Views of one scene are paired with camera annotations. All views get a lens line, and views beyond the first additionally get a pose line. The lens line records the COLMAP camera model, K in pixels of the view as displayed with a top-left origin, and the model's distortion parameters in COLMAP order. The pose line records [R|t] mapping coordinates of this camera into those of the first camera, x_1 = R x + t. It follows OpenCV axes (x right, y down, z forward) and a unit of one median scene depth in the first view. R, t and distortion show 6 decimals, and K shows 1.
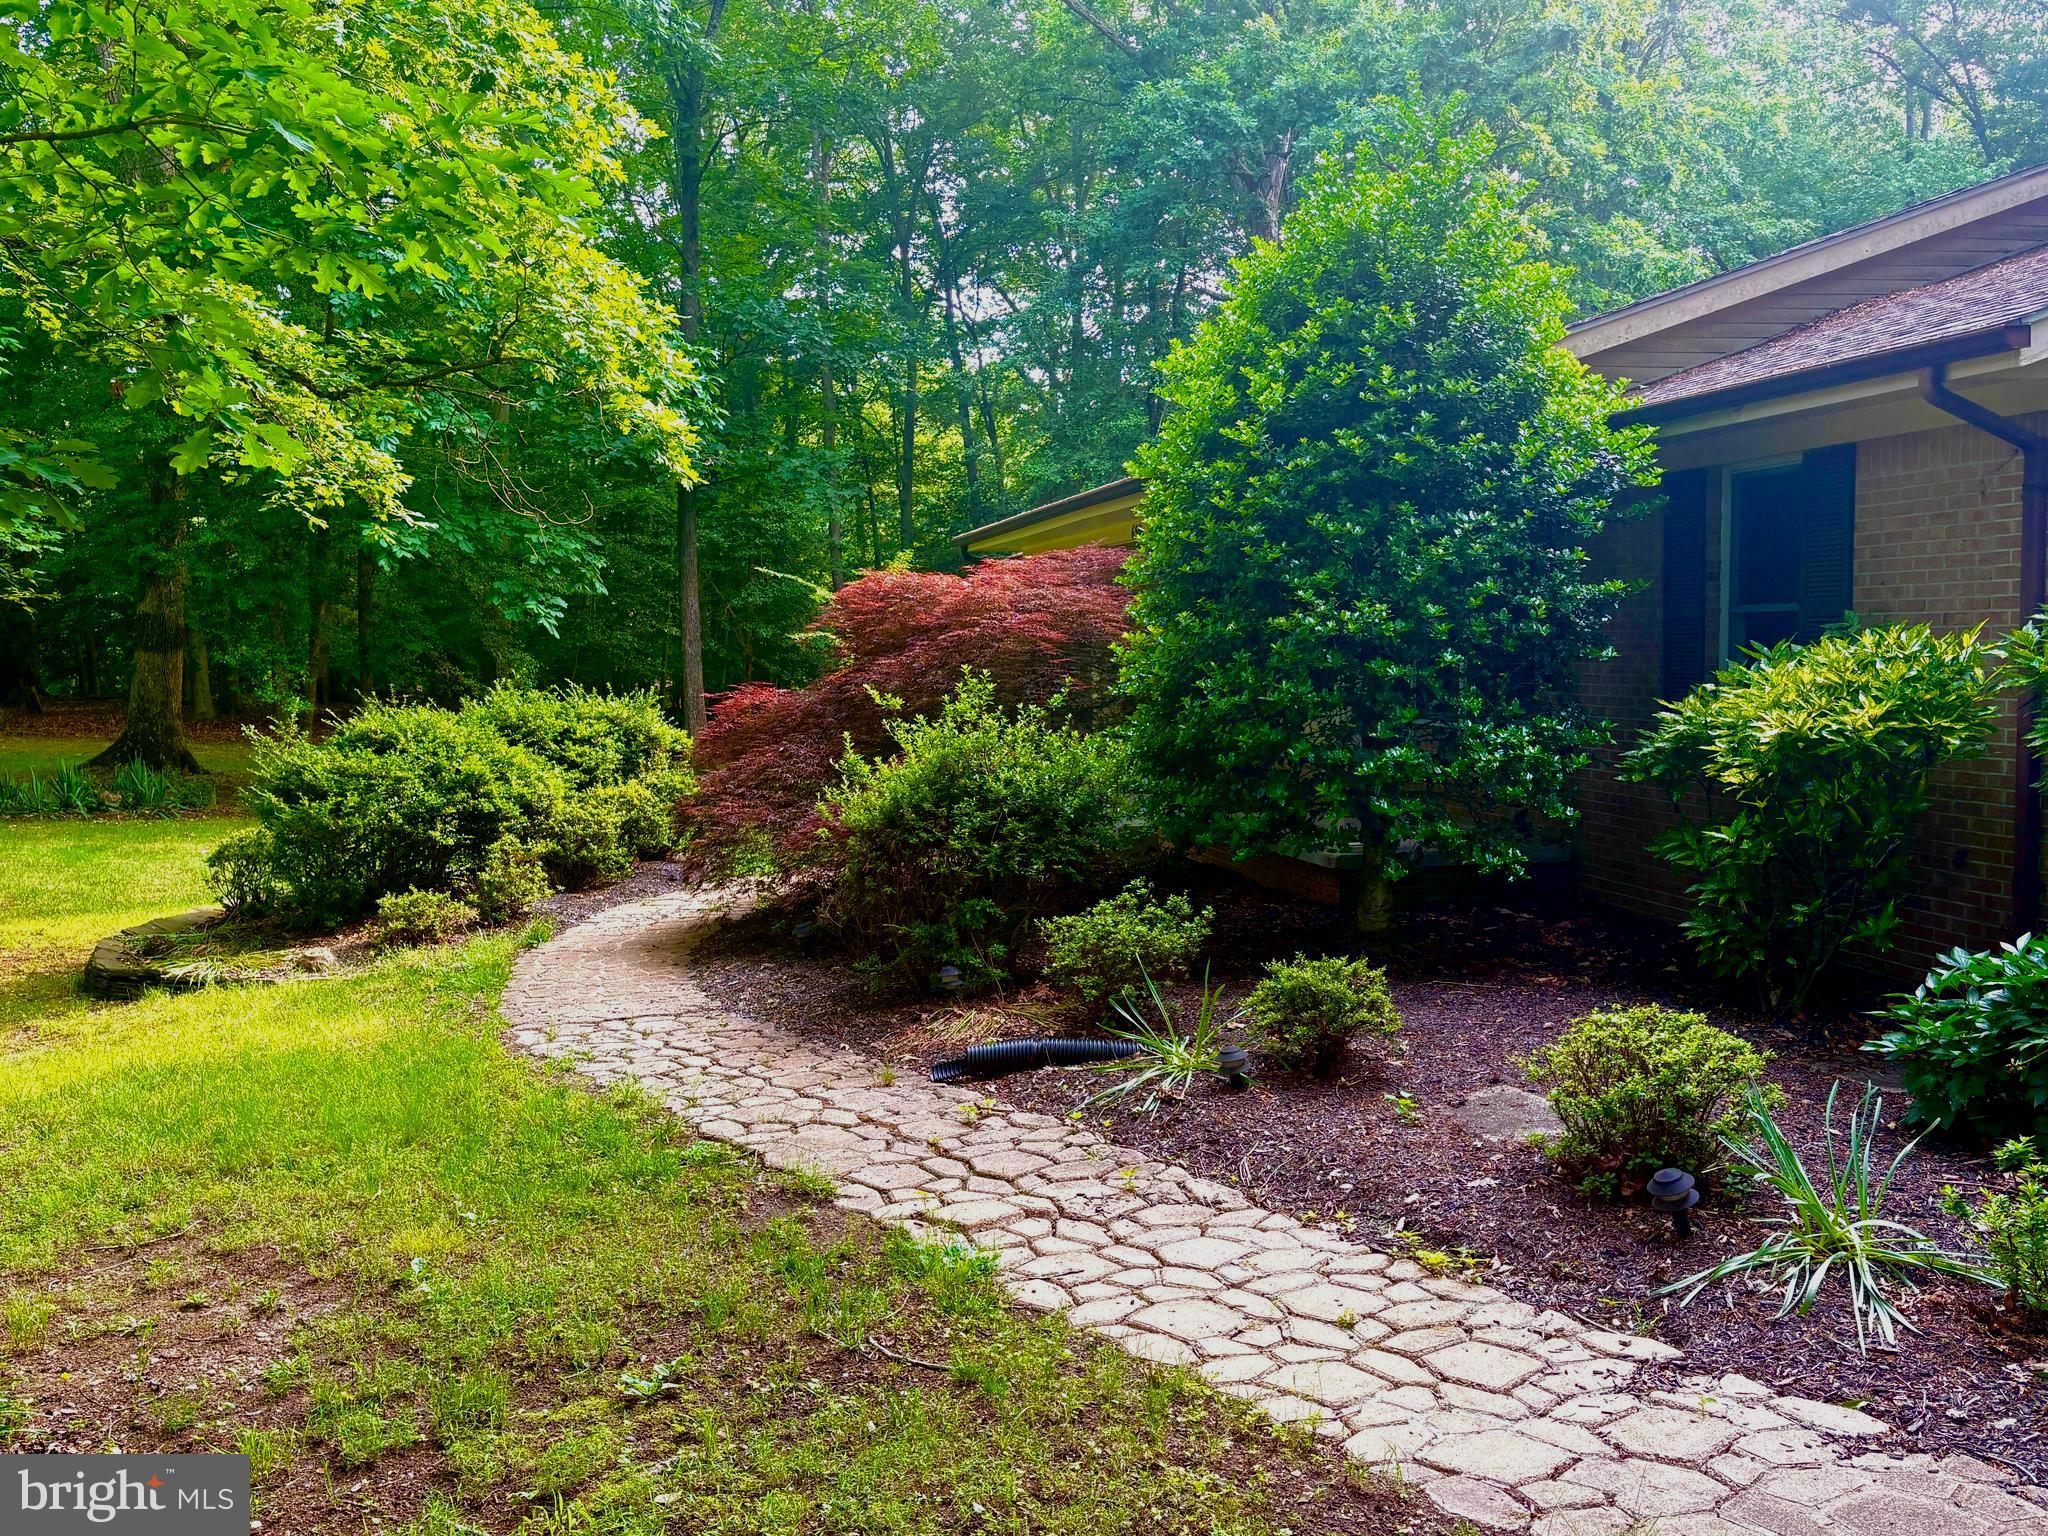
lens RADIAL K [[1783.7, 0, 1024.0], [0, 1783.7, 768.0], [0, 0, 1]] dist [-0.002420, -0.002534]
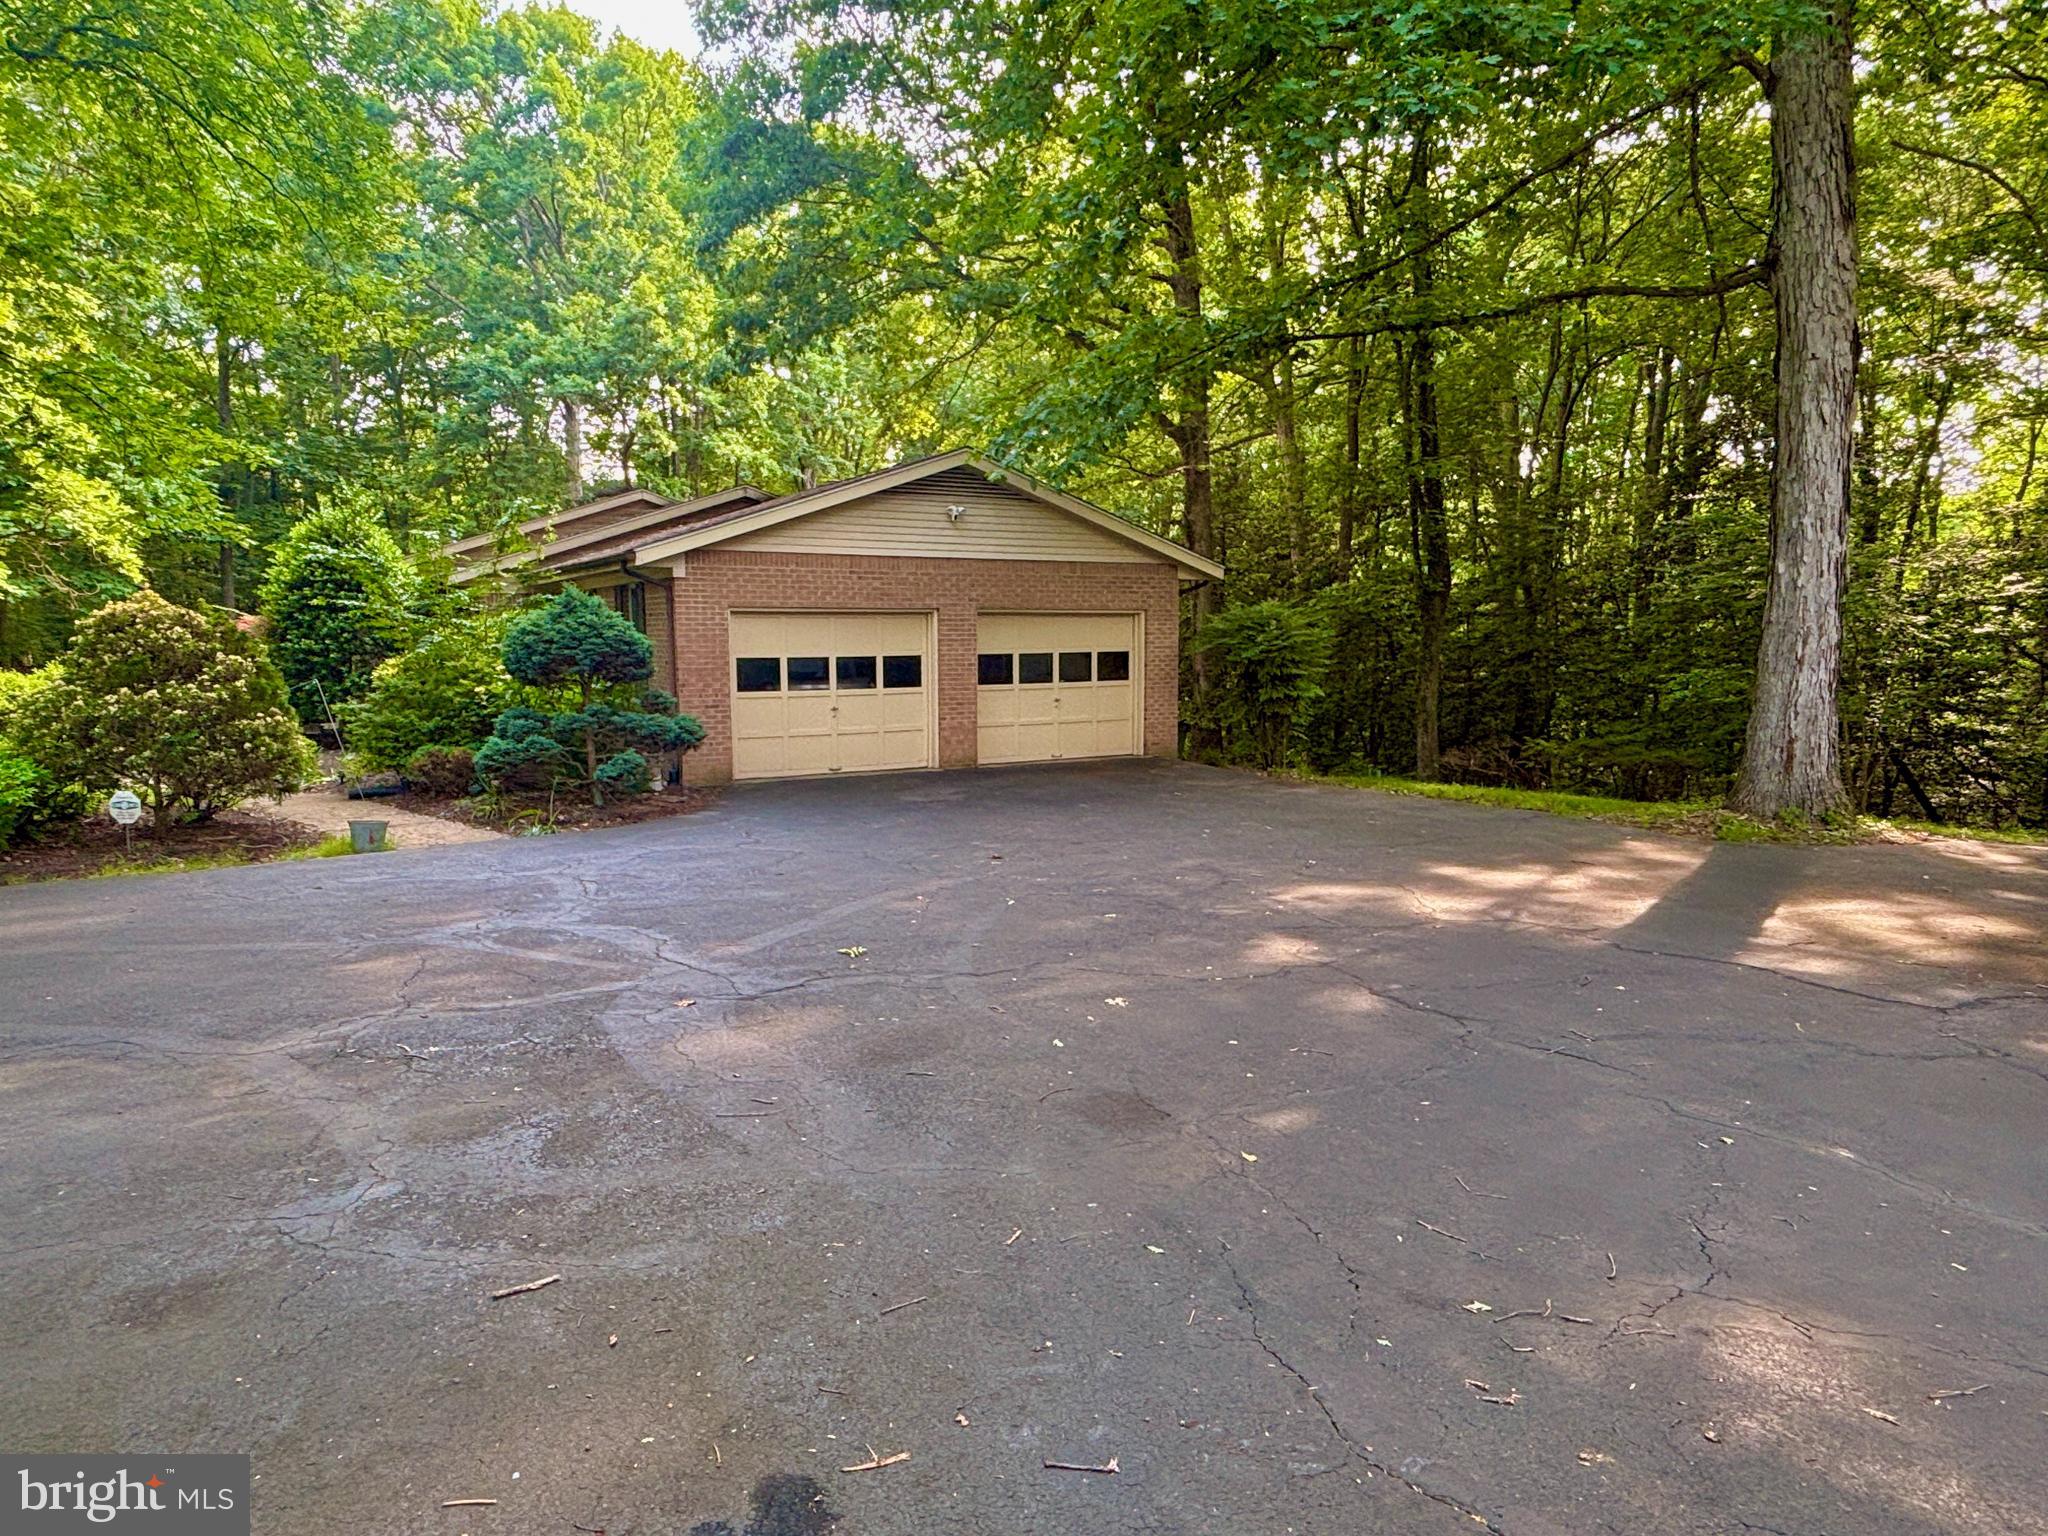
lens RADIAL K [[1312.3, 0, 1024.0], [0, 1312.3, 768.0], [0, 0, 1]] dist [-0.005928, -0.001371]
pose [[0.958906, -0.022986, 0.282791, 0.536802], [0.013721, 0.999304, 0.034697, 0.059250], [-0.283391, -0.029391, 0.958554, -1.239557]]
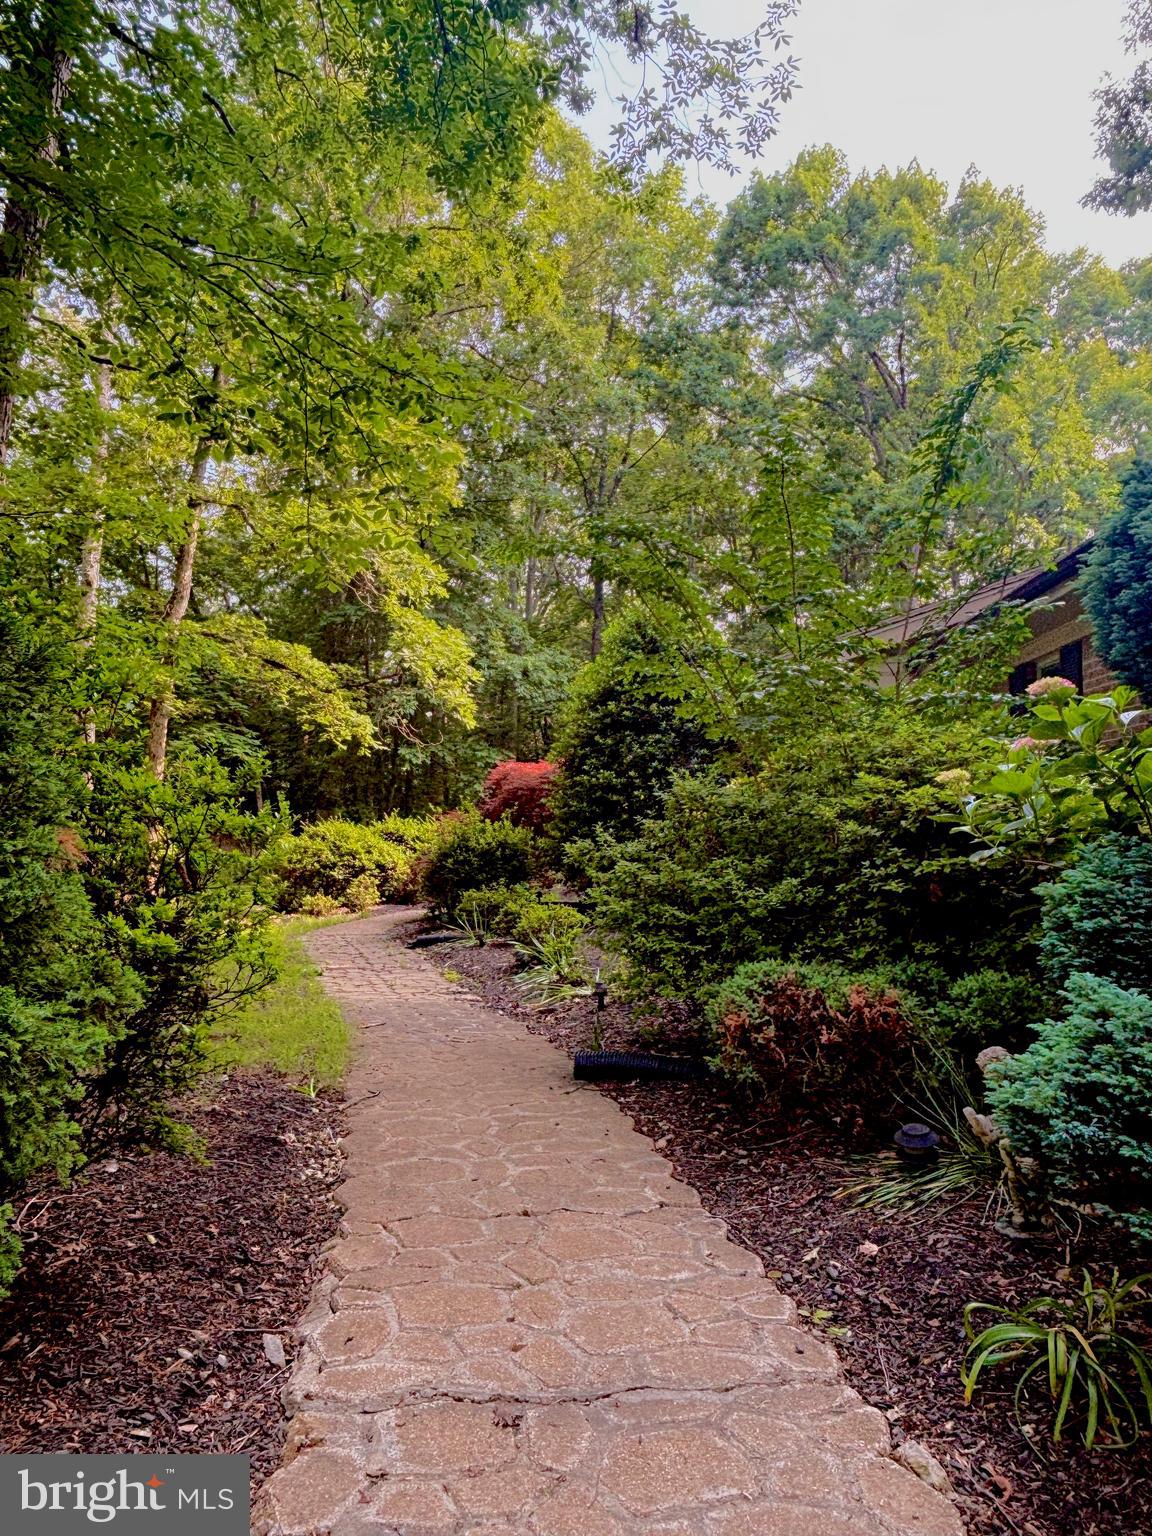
lens RADIAL K [[1106.2, 0, 576.0], [0, 1106.2, 768.0], [0, 0, 1]] dist [0.001579, -0.000145]
pose [[0.955427, -0.003181, -0.295211, 0.403552], [-0.032453, 0.992751, -0.115728, 0.055630], [0.293439, 0.120150, 0.948397, -0.317441]]
